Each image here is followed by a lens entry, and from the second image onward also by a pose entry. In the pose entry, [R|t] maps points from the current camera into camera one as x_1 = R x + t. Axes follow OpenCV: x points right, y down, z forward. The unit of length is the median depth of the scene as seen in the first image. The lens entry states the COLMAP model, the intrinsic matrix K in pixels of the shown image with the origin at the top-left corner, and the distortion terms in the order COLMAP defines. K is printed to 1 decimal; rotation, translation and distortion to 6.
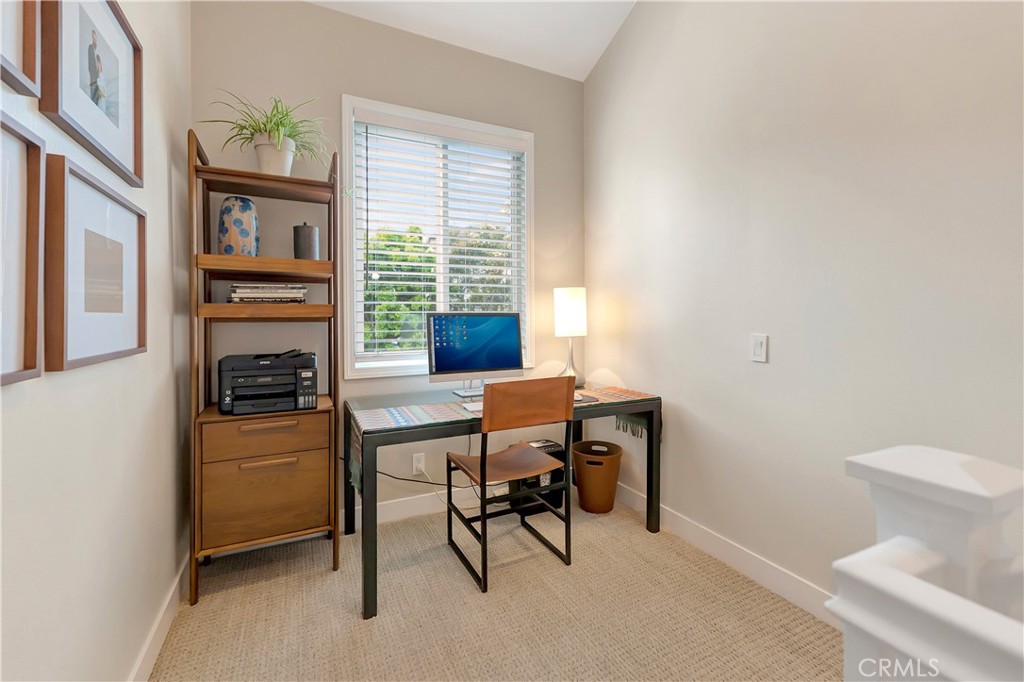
lens RADIAL K [[434.1, 0, 513.0], [0, 434.1, 317.3], [0, 0, 1]] dist [0.004365, -0.000382]
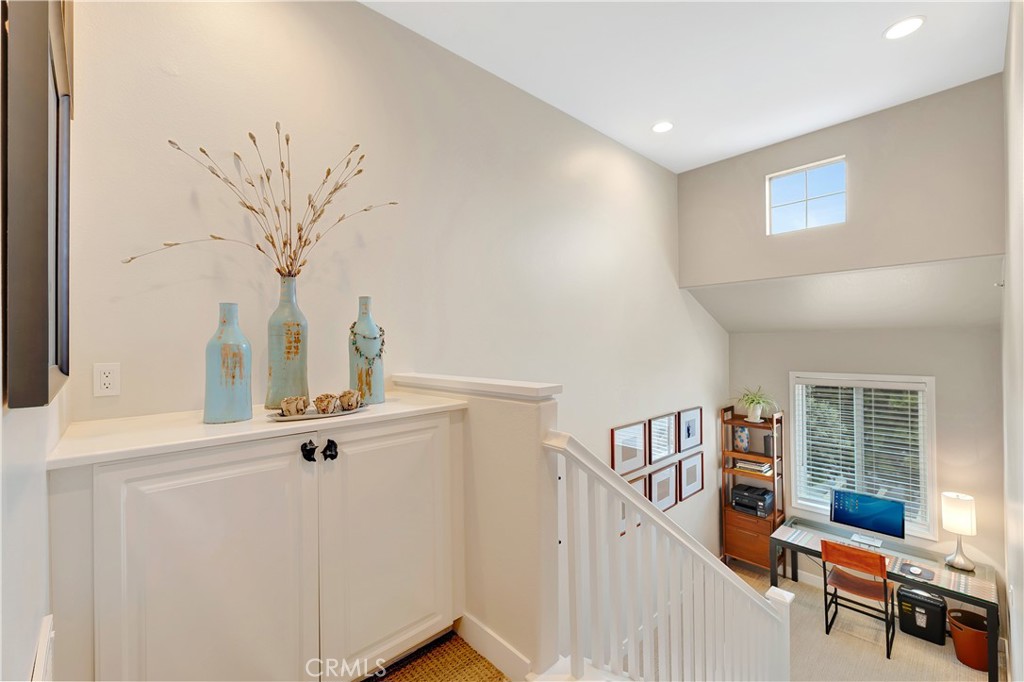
lens RADIAL K [[434.1, 0, 511.3], [0, 434.1, 335.0], [0, 0, 1]] dist [0.004365, -0.000382]
pose [[0.283870, -0.007426, -0.958834, 1.467274], [0.006908, 0.999960, -0.005700, -0.801868], [0.958838, -0.005006, 0.283910, -1.050111]]
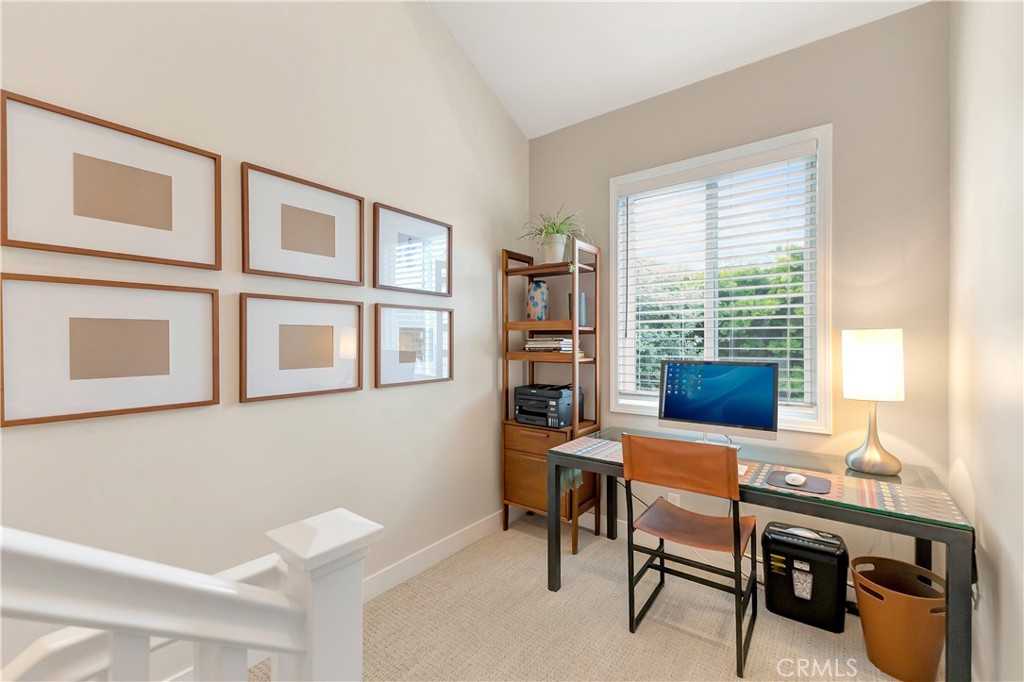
lens RADIAL K [[434.1, 0, 515.0], [0, 434.1, 340.5], [0, 0, 1]] dist [0.004365, -0.000382]
pose [[0.449495, 0.003284, -0.893277, 0.681856], [-0.005036, 0.999987, 0.001143, -0.067565], [0.893268, 0.003985, 0.449506, 0.247105]]
